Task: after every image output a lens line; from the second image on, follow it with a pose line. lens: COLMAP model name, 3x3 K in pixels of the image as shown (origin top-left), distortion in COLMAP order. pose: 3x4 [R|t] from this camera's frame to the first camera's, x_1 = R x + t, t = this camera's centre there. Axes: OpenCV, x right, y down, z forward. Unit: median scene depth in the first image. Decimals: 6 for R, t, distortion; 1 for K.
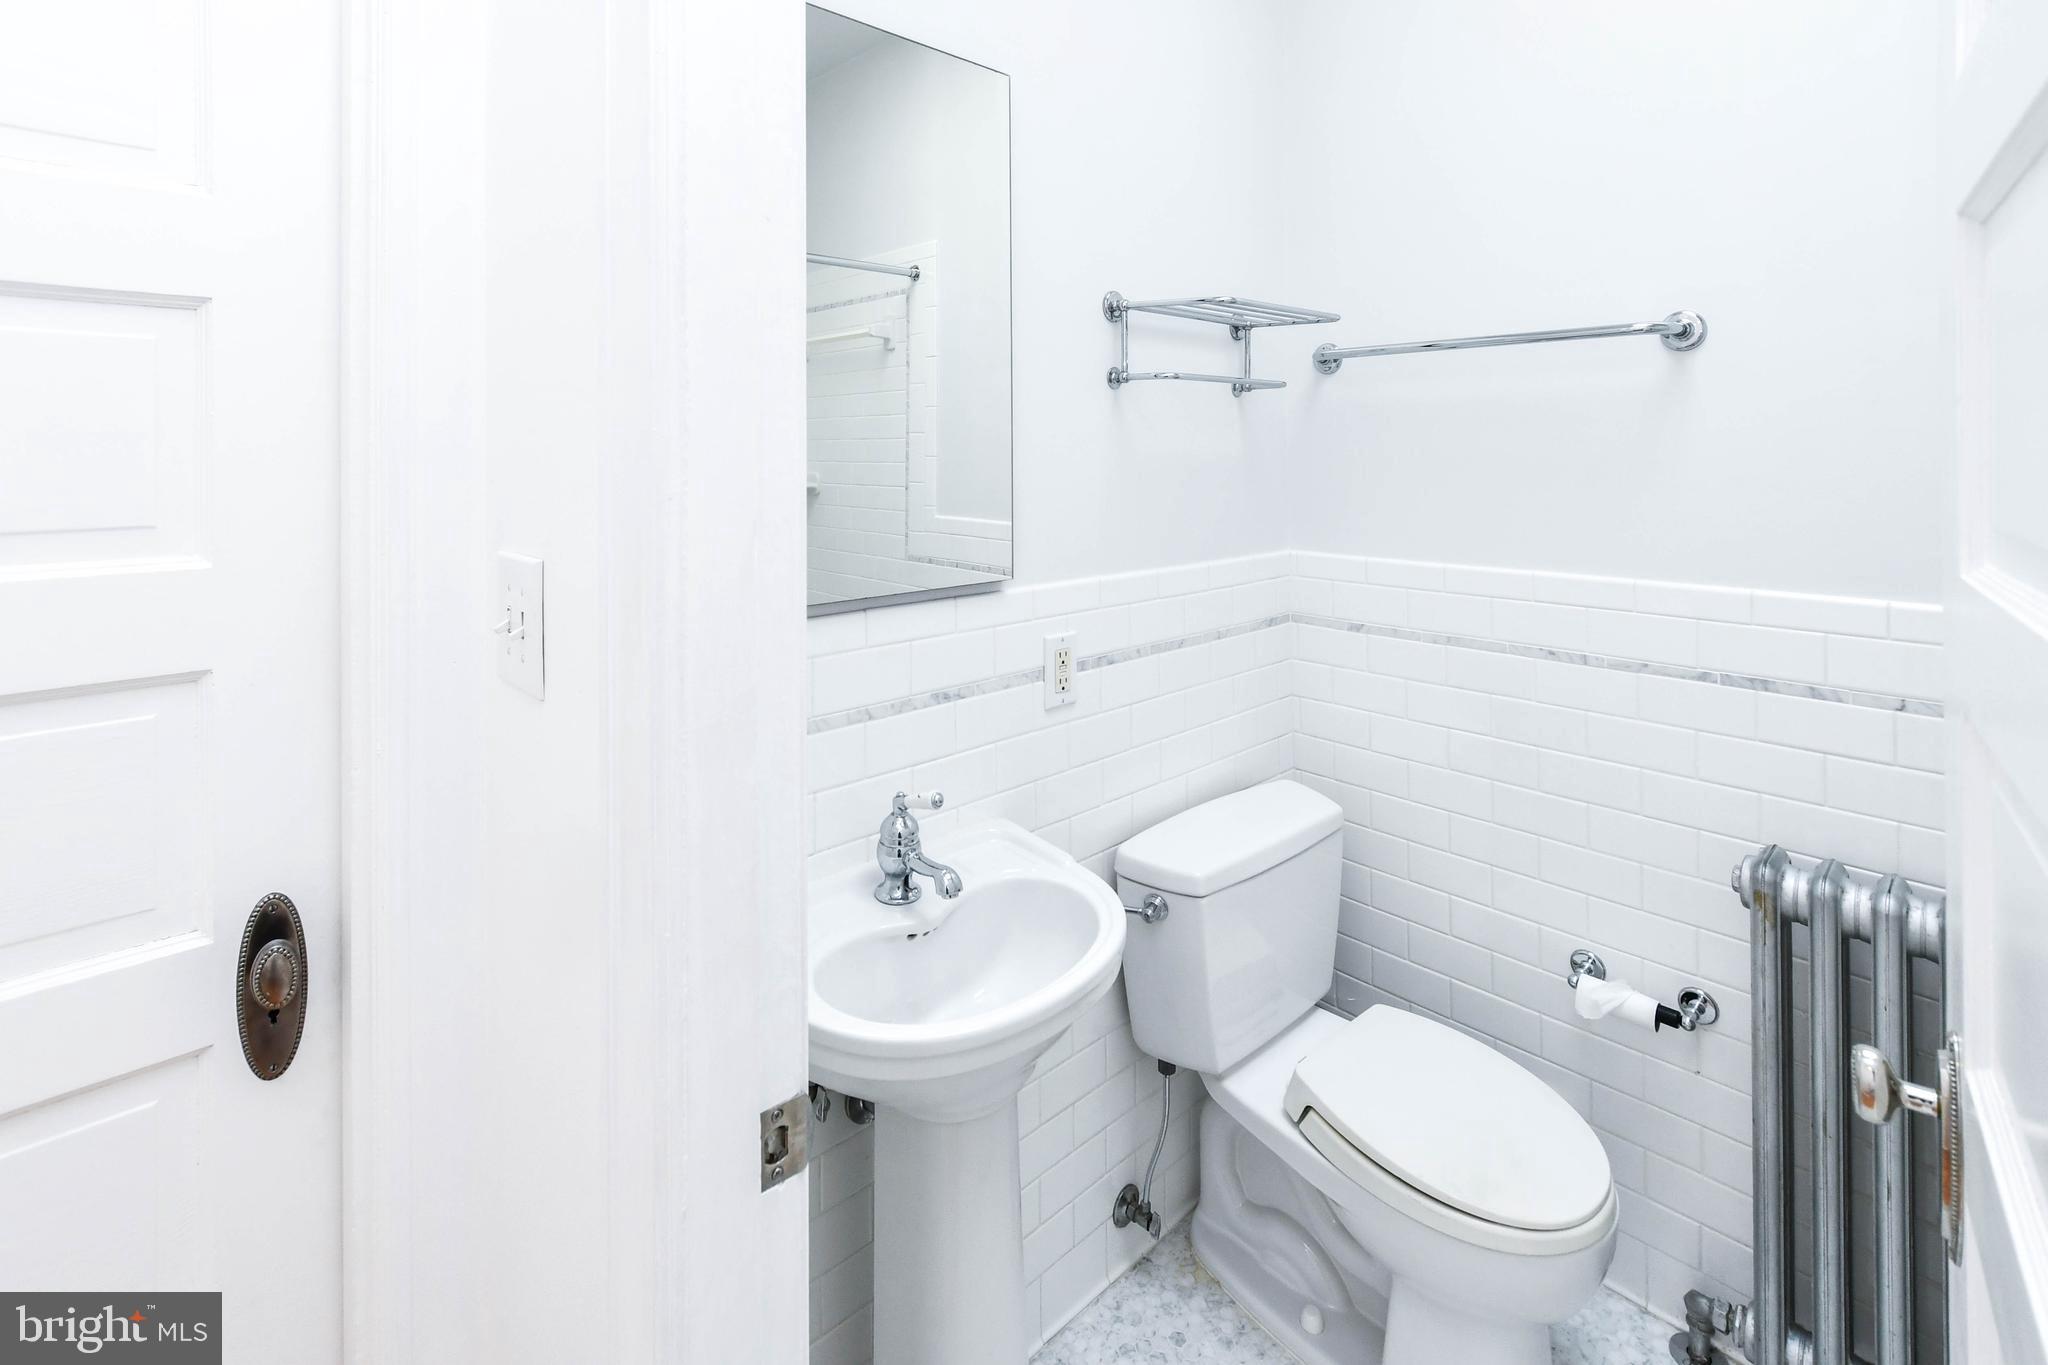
lens RADIAL K [[939.7, 0, 1015.7], [0, 939.7, 443.9], [0, 0, 1]] dist [-0.000618, -0.000295]
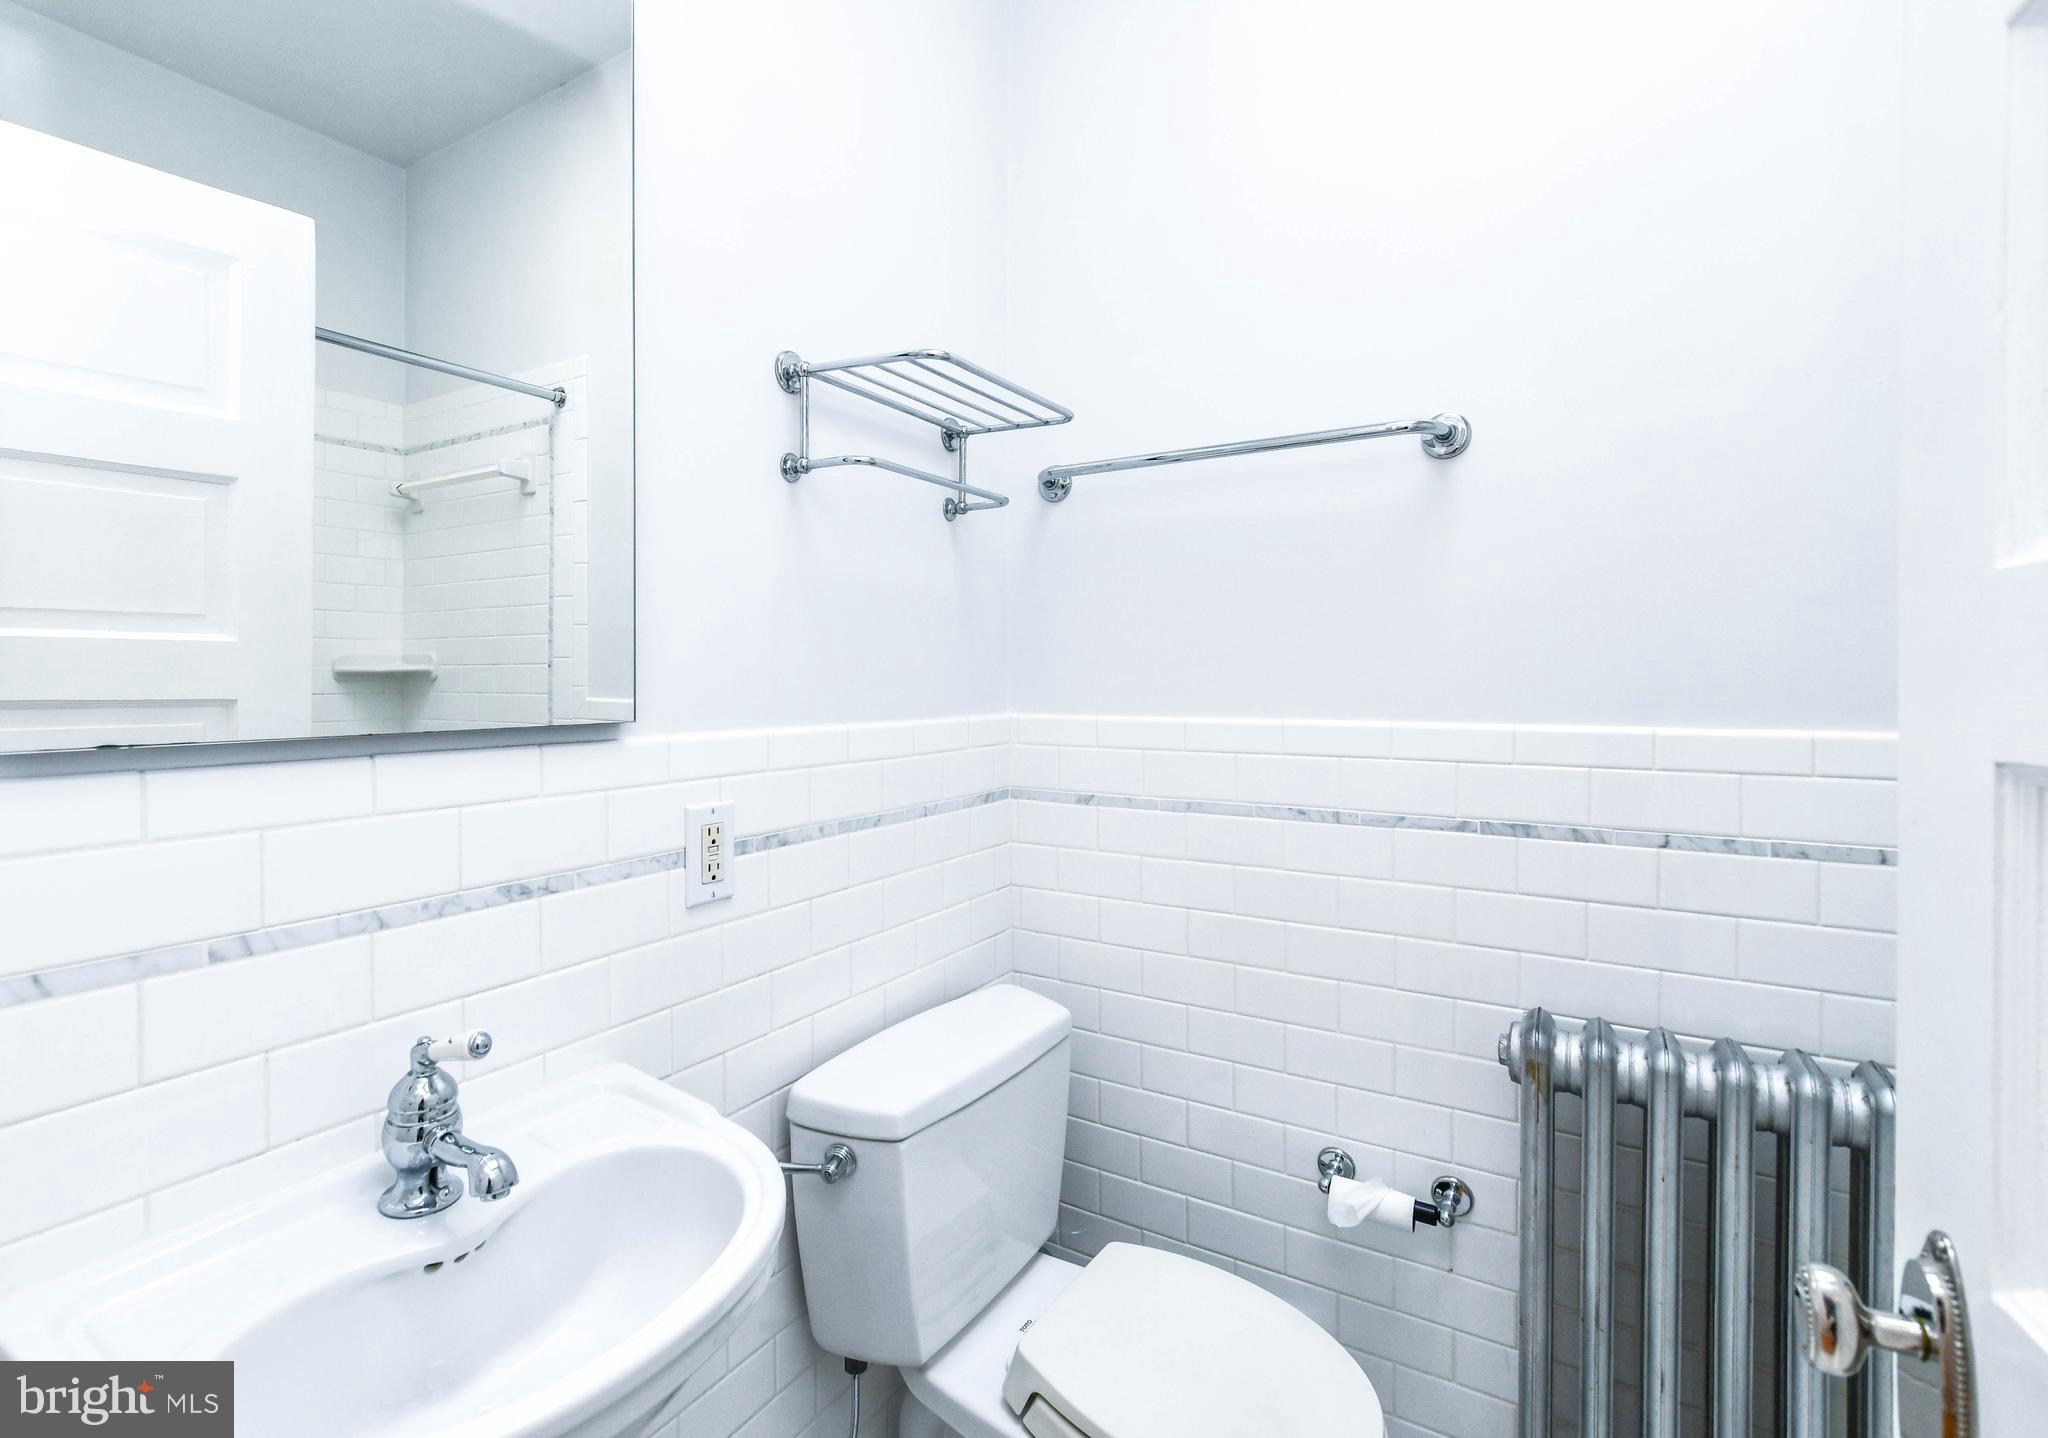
lens RADIAL K [[945.7, 0, 968.7], [0, 945.7, 692.7], [0, 0, 1]] dist [-0.009638, 0.000284]
pose [[0.968773, 0.000233, 0.247951, 0.061002], [-0.005113, 0.999806, 0.019037, 0.103957], [-0.247899, -0.019710, 0.968585, 0.250496]]
